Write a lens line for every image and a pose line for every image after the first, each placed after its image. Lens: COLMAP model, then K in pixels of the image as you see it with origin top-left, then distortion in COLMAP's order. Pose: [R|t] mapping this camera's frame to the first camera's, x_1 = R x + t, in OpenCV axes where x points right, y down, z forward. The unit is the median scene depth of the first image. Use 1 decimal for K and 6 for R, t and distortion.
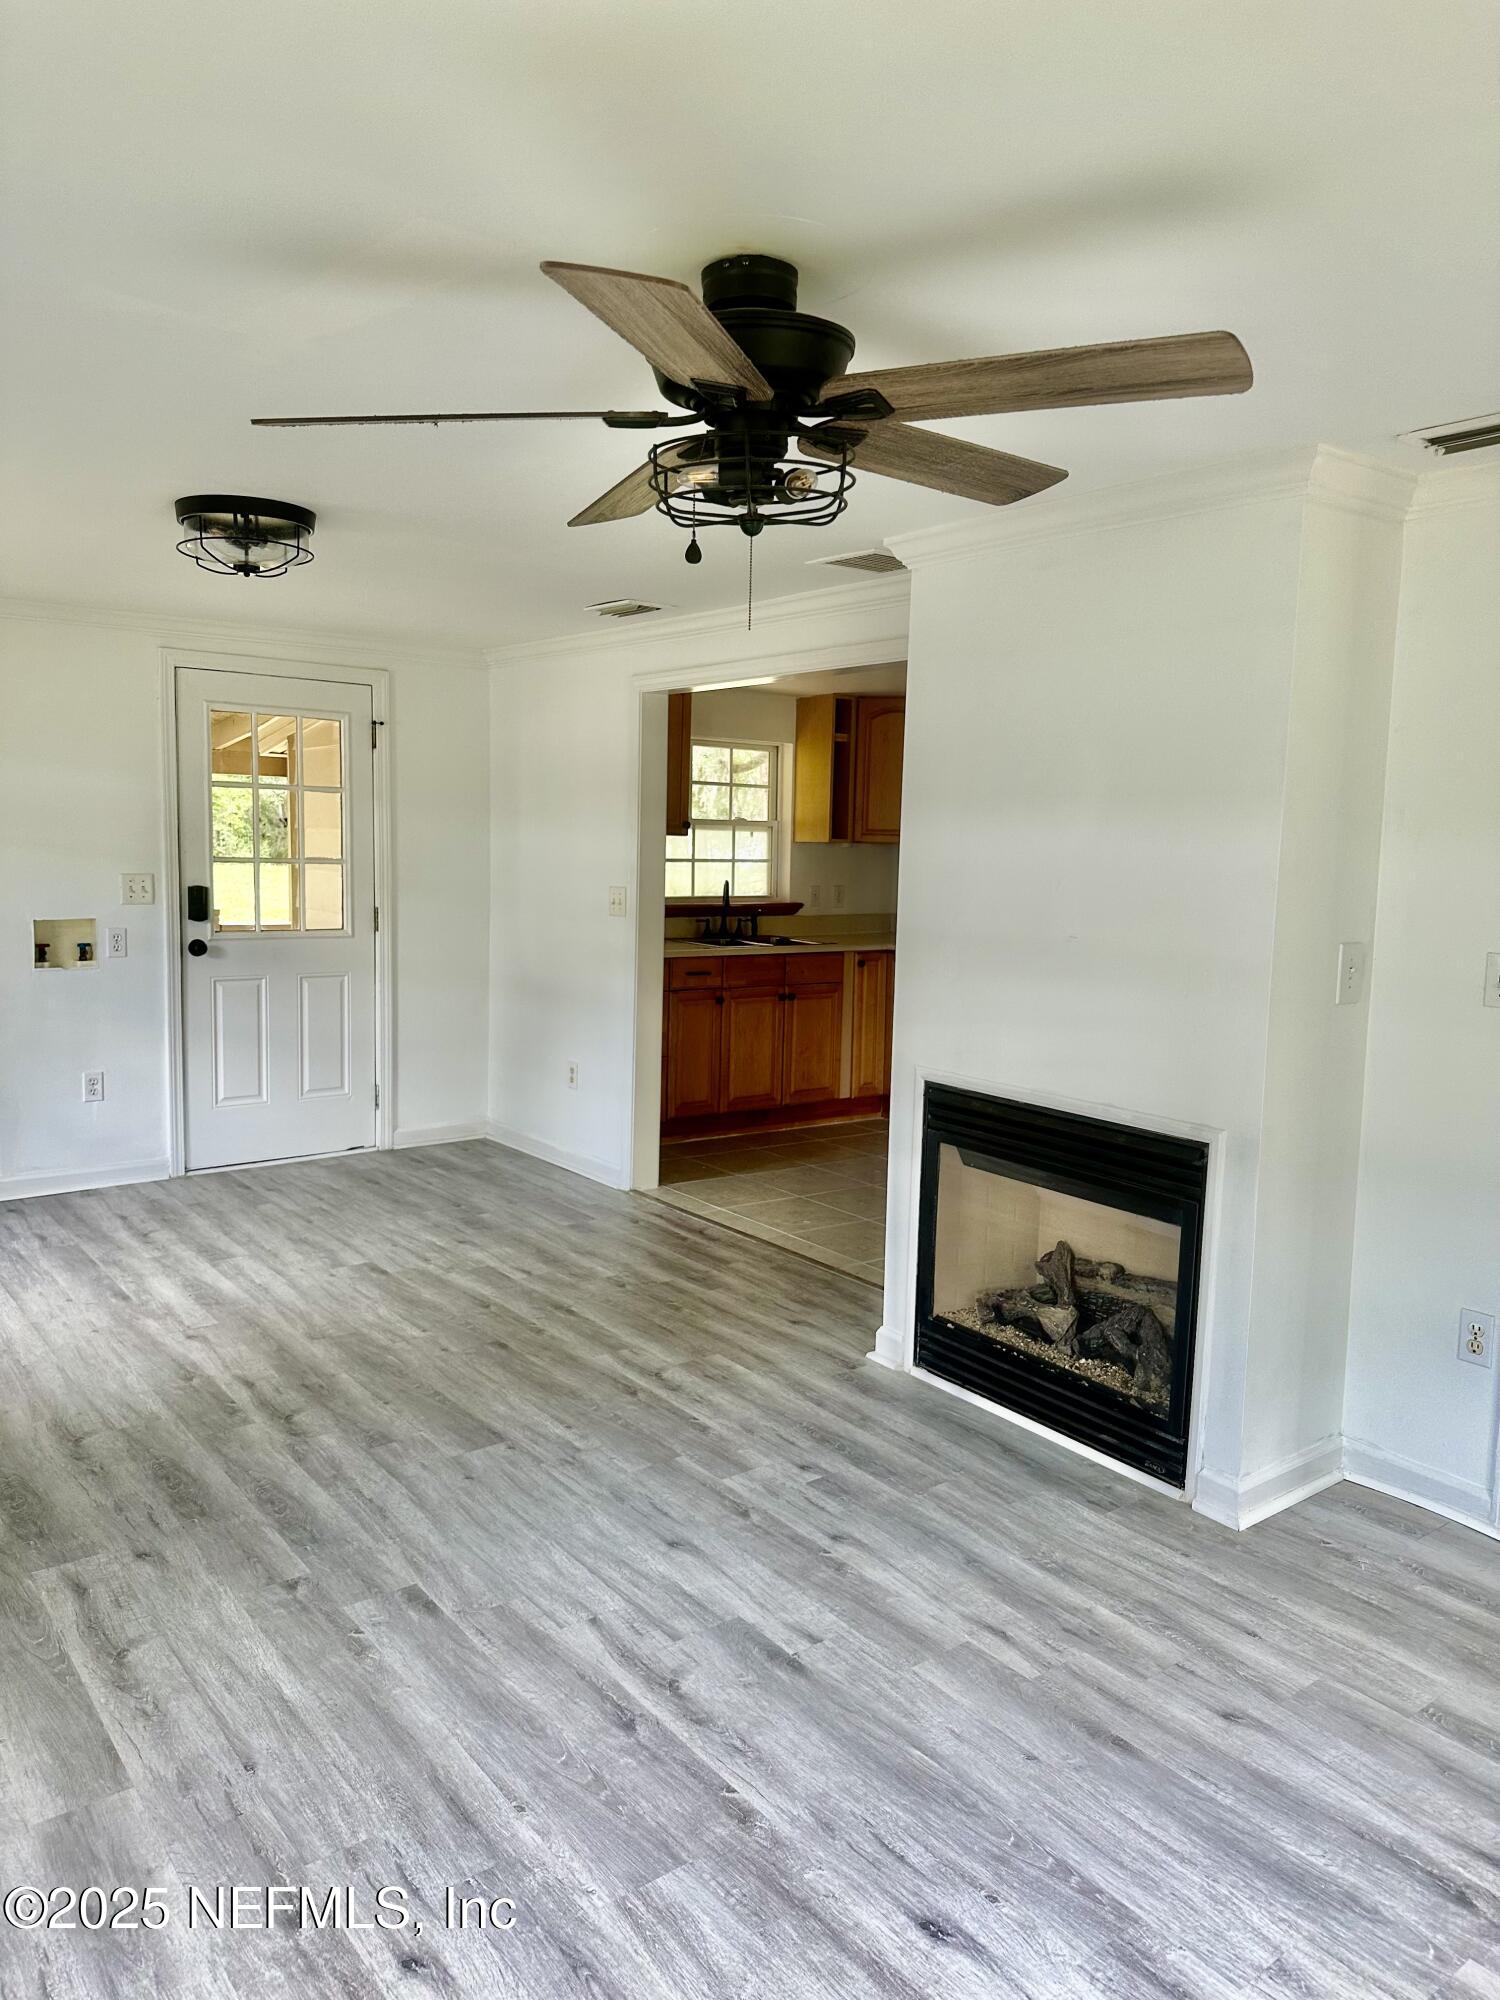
lens RADIAL K [[1380.7, 0, 733.1], [0, 1380.7, 992.2], [0, 0, 1]] dist [0.069344, -0.095494]
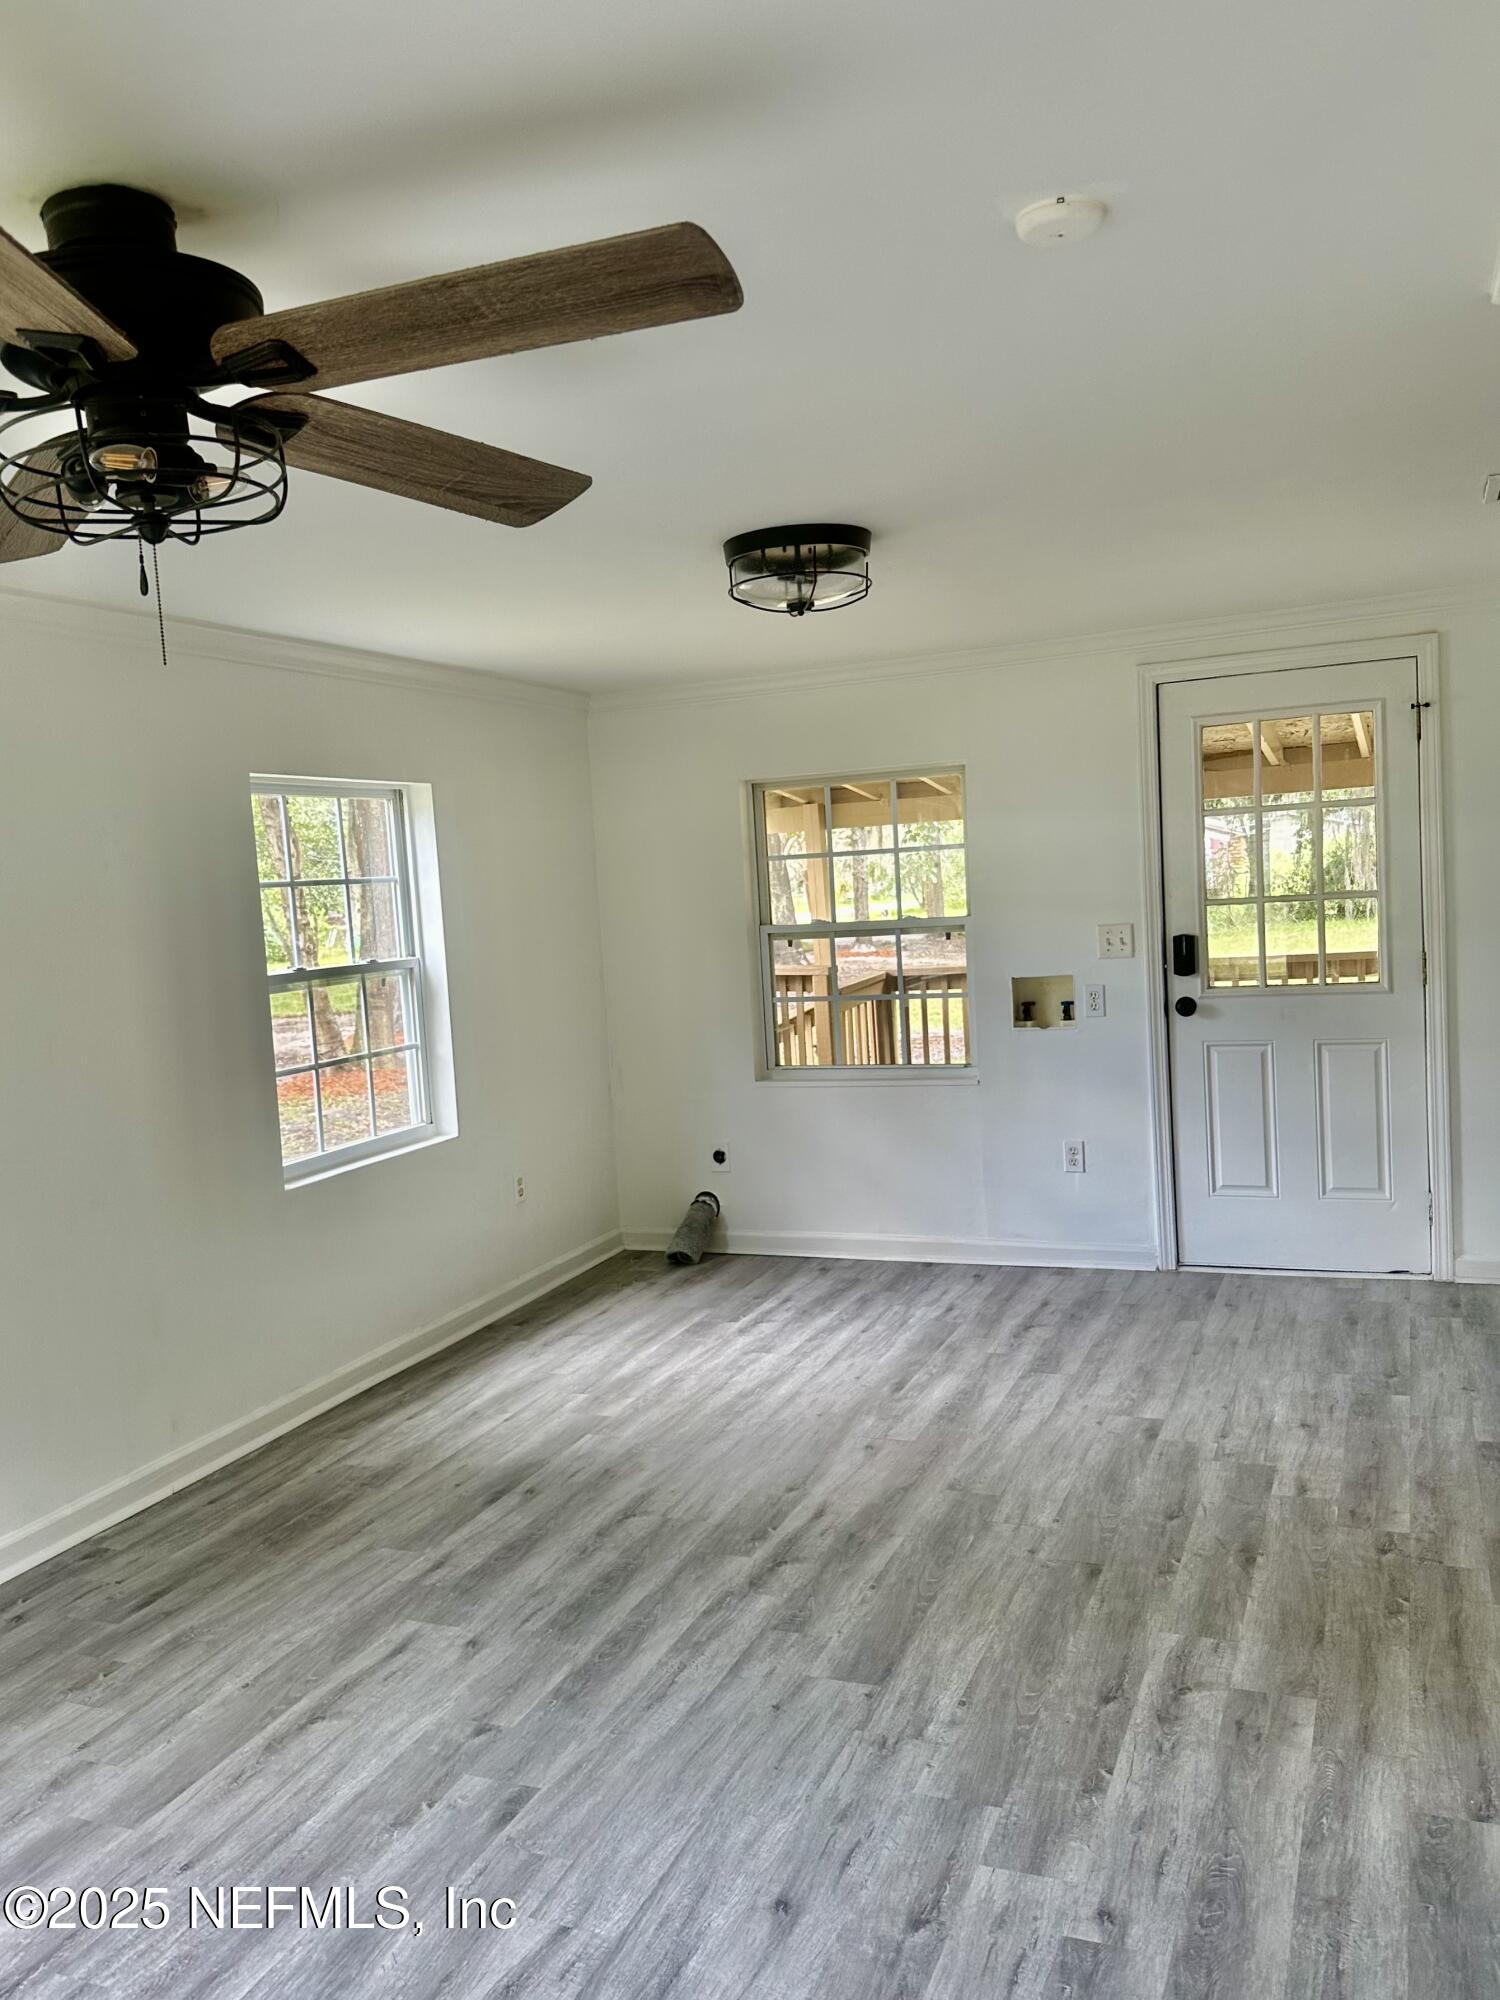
lens RADIAL K [[1564.1, 0, 785.0], [0, 1564.1, 1030.0], [0, 0, 1]] dist [0.101980, -0.160534]
pose [[0.514994, 0.032609, -0.856574, 0.435079], [-0.025651, 0.999415, 0.022625, -0.045549], [0.856810, 0.010320, 0.515529, 0.398475]]
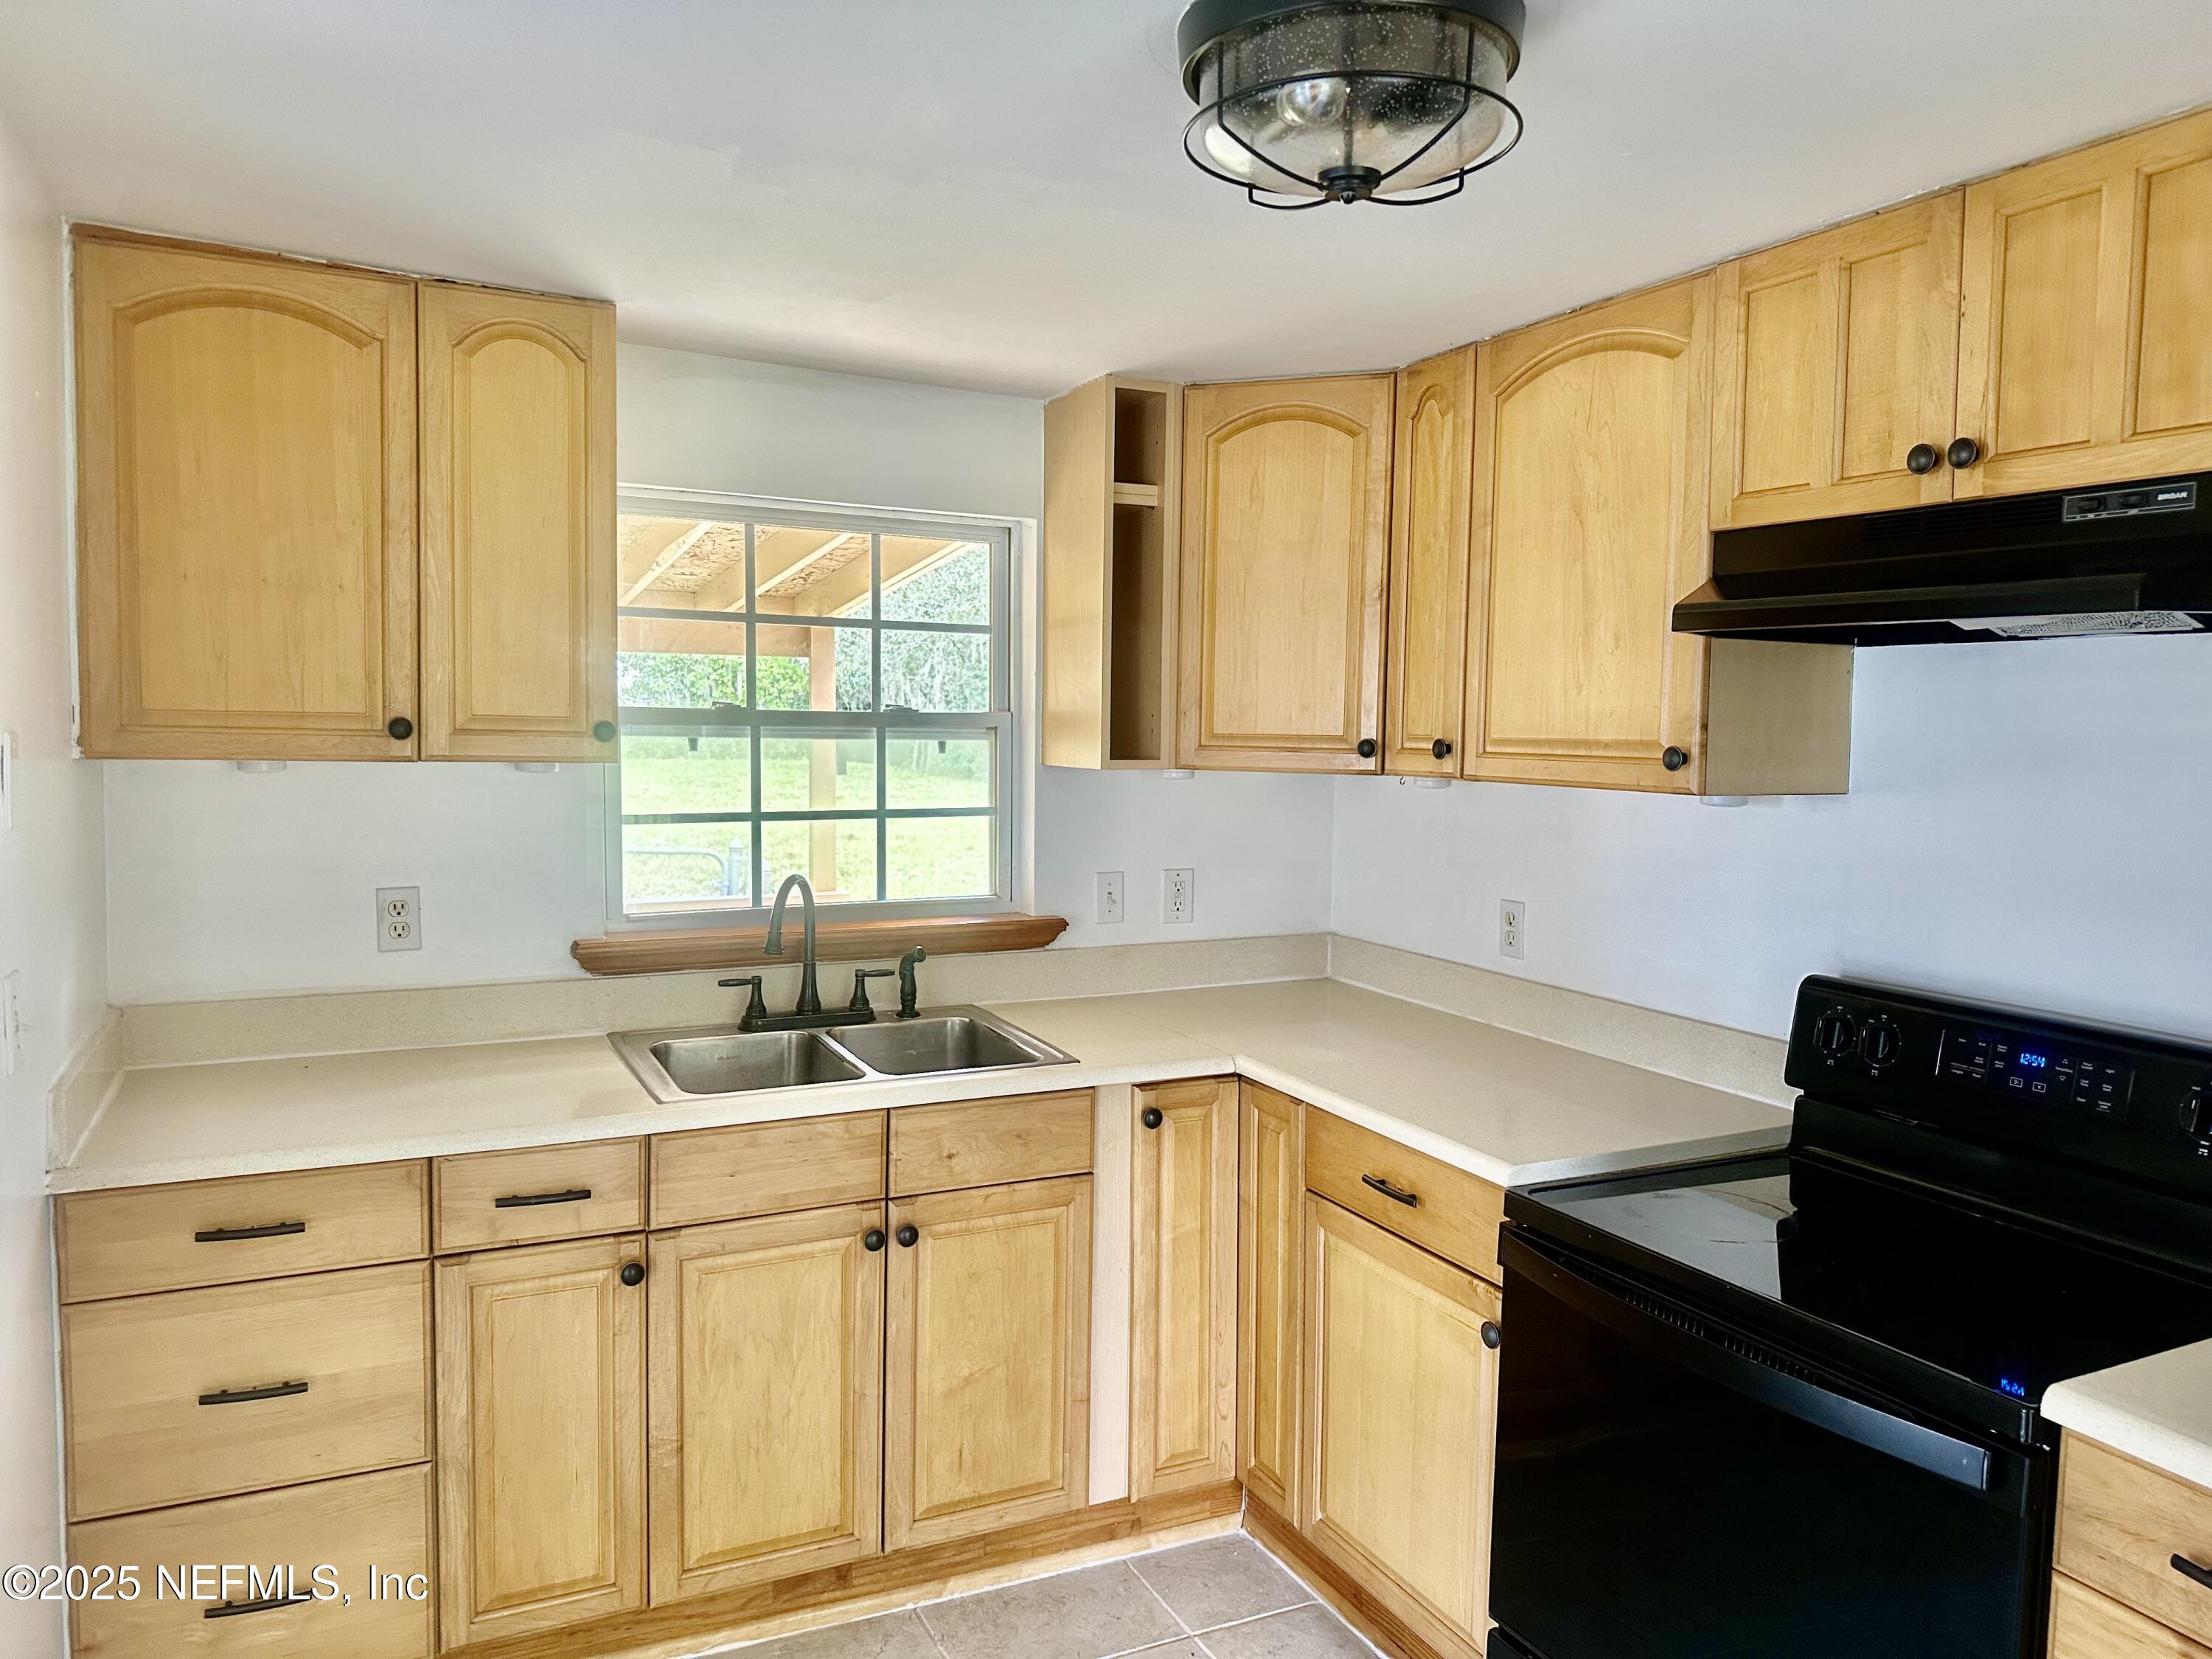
lens RADIAL K [[1560.5, 0, 1106.0], [0, 1560.5, 829.5], [0, 0, 1]] dist [0.004330, -0.008691]
pose [[0.989727, 0.011530, -0.142504, 0.239691], [-0.018894, 0.998549, -0.050431, -0.129488], [0.141716, 0.052605, 0.988509, 1.056741]]
